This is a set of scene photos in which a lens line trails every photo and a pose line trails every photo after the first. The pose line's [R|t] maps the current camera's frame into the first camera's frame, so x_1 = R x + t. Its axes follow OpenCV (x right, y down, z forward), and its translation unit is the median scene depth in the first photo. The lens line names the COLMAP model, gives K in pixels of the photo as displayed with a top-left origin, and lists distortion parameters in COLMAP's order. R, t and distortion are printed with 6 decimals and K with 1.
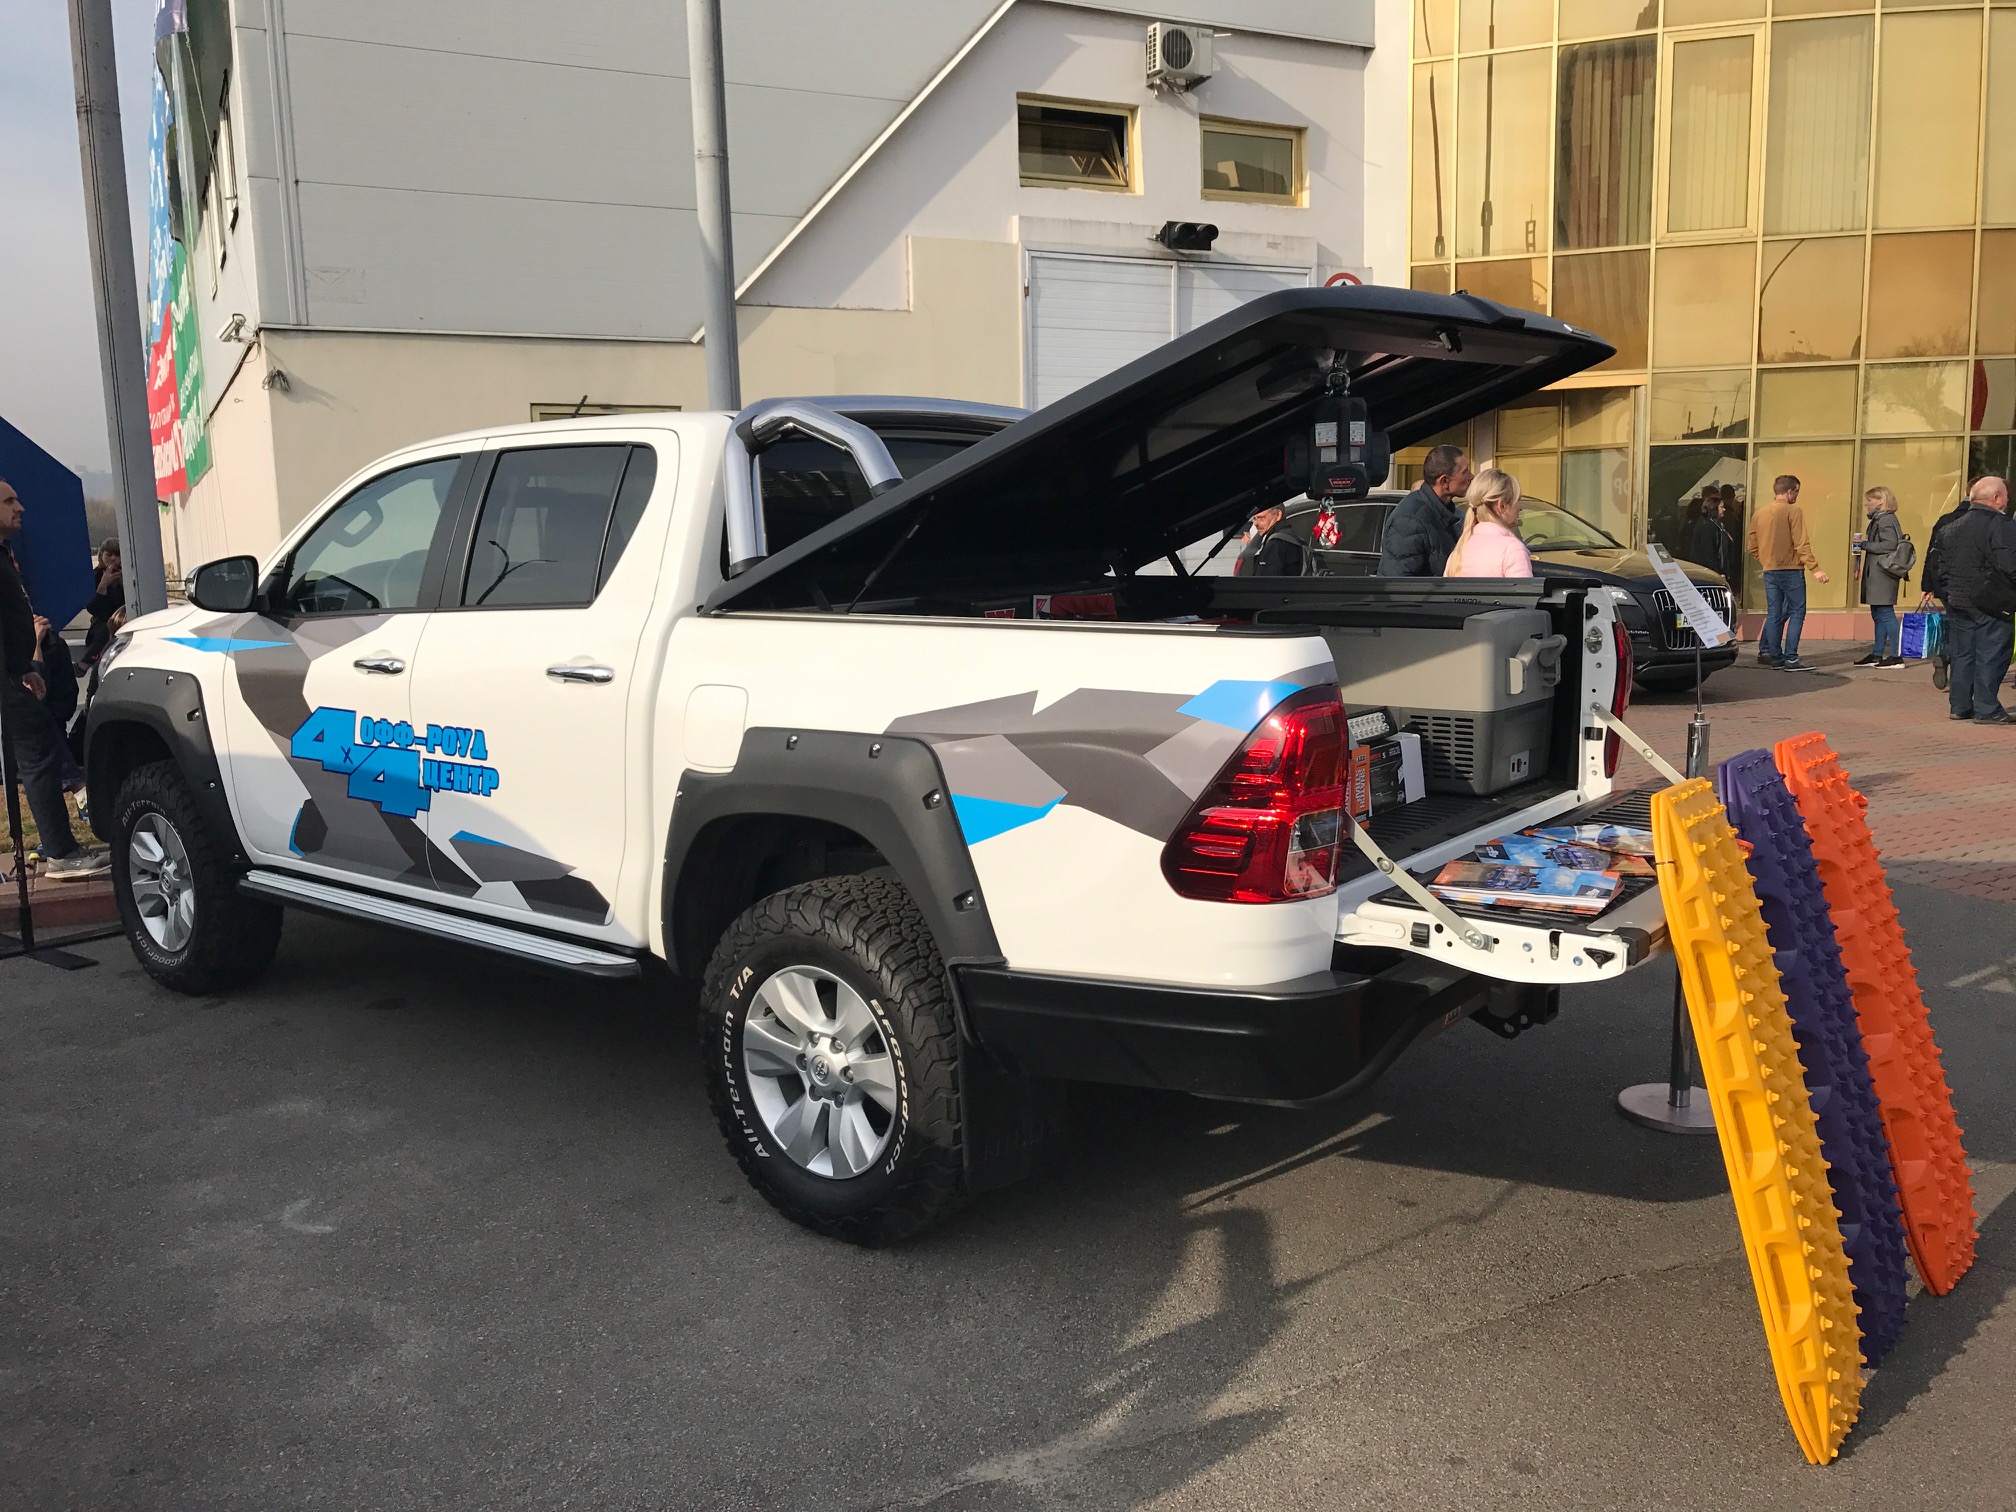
lens RADIAL K [[1662.5, 0, 1003.3], [0, 1662.5, 735.6], [0, 0, 1]] dist [-0.002133, 0.047076]
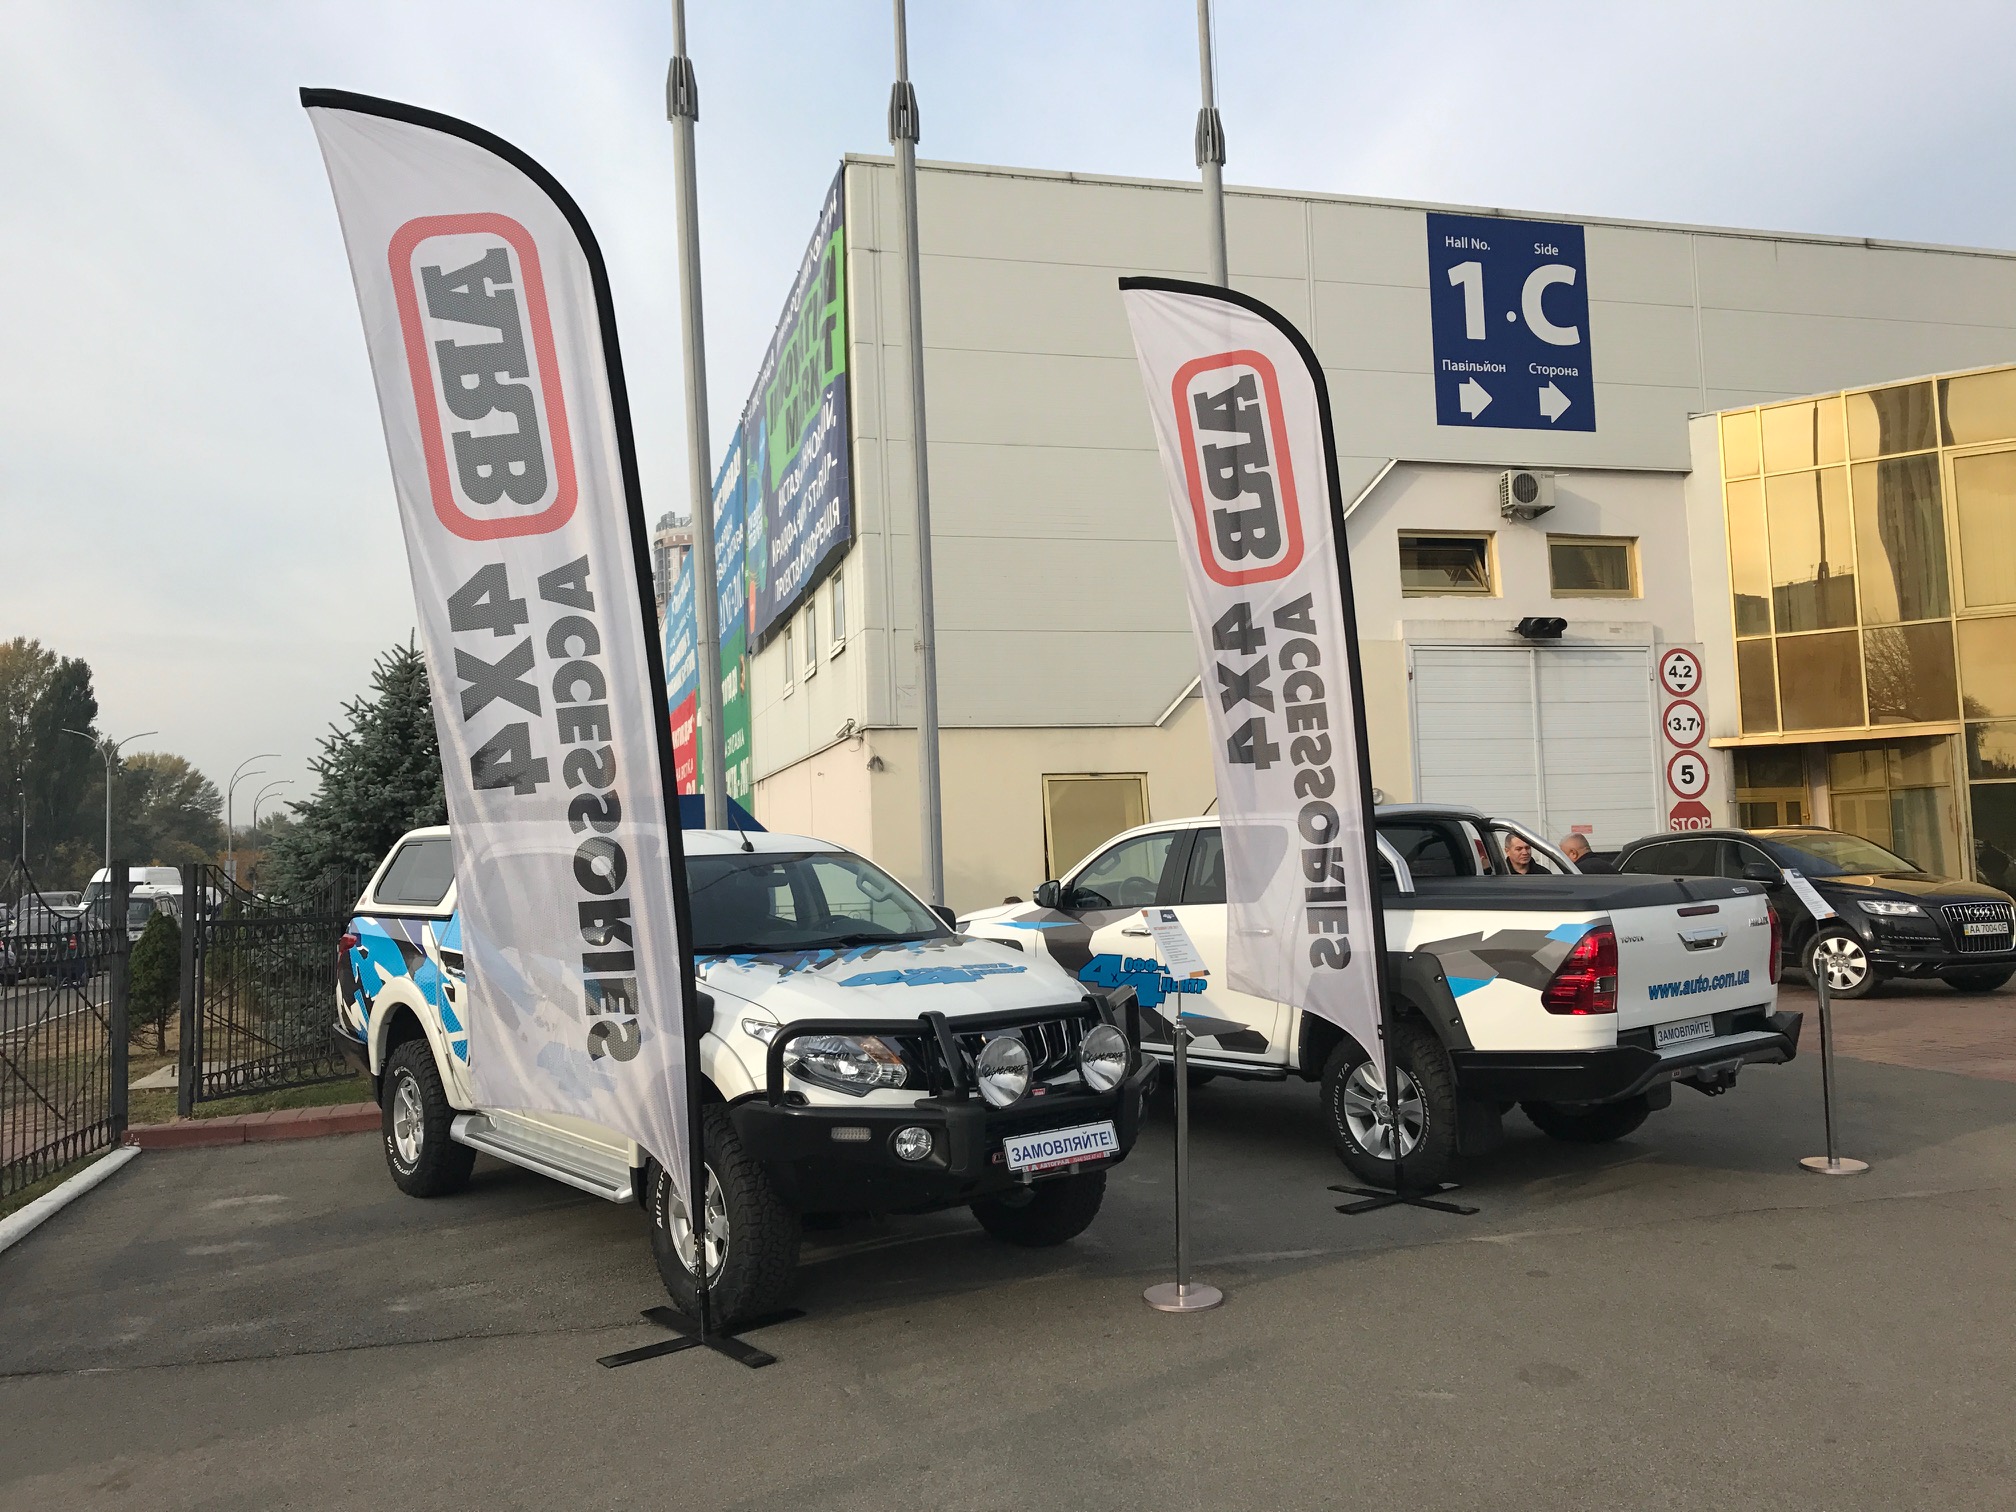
lens RADIAL K [[1646.3, 0, 1003.8], [0, 1646.3, 734.1], [0, 0, 1]] dist [0.070754, -0.129583]
pose [[0.977697, -0.025965, -0.208407, -0.116967], [-0.016065, 0.980174, -0.197485, 0.137290], [0.209403, 0.196429, 0.957897, -1.157696]]
